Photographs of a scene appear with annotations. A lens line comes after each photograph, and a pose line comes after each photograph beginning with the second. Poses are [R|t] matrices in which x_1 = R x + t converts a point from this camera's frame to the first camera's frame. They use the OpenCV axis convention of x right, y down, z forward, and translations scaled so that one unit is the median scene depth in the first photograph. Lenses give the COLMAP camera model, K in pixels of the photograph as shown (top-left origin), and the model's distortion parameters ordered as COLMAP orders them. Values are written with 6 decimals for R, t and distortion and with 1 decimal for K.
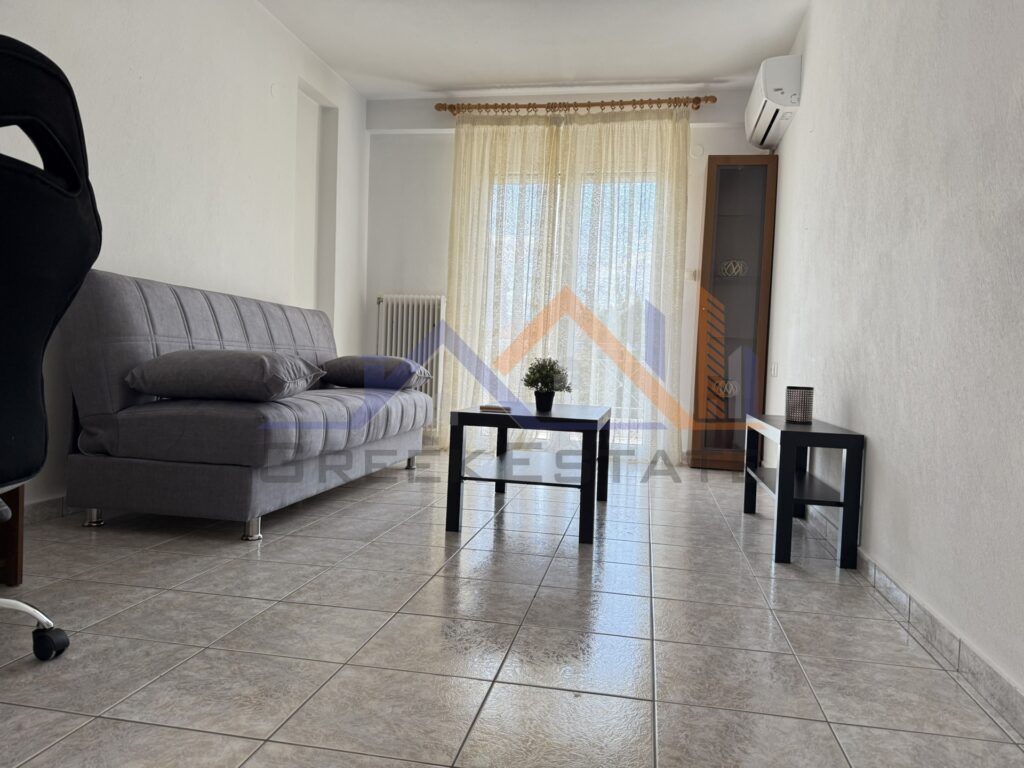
lens RADIAL K [[727.1, 0, 512.0], [0, 727.1, 384.0], [0, 0, 1]] dist [0.082027, -0.126920]
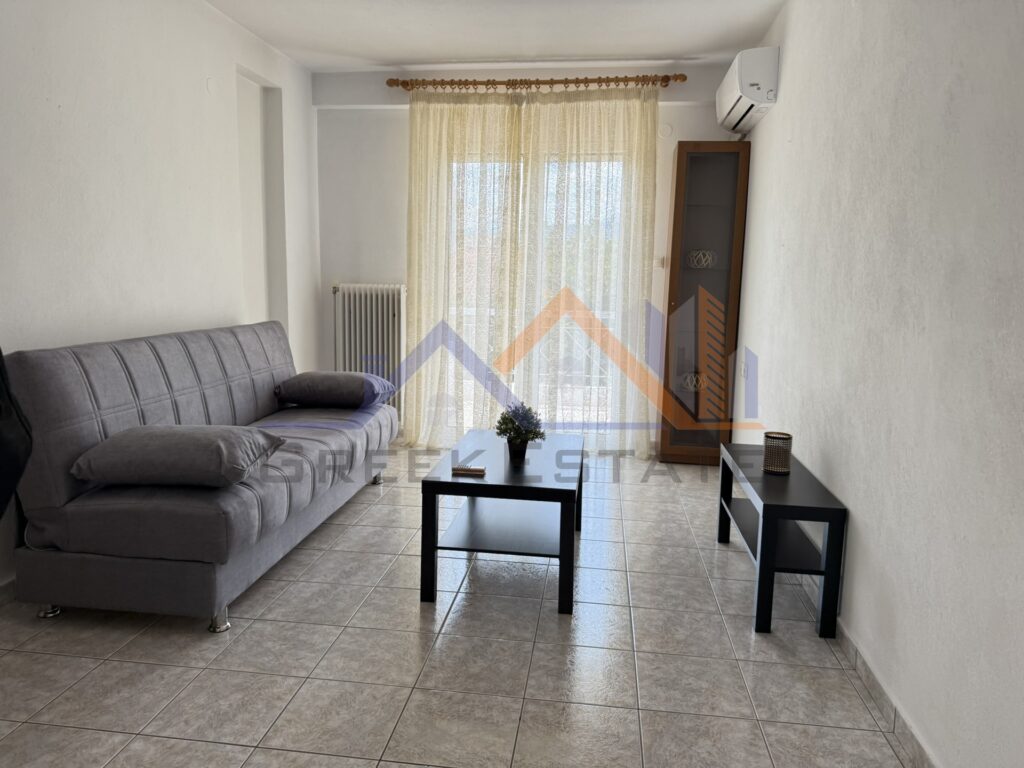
lens RADIAL K [[729.4, 0, 505.0], [0, 729.4, 381.8], [0, 0, 1]] dist [0.041260, -0.051085]
pose [[0.998575, -0.026797, 0.046146, -0.008911], [0.021693, 0.993941, 0.107750, -0.106132], [-0.048754, -0.106595, 0.993107, 0.032533]]
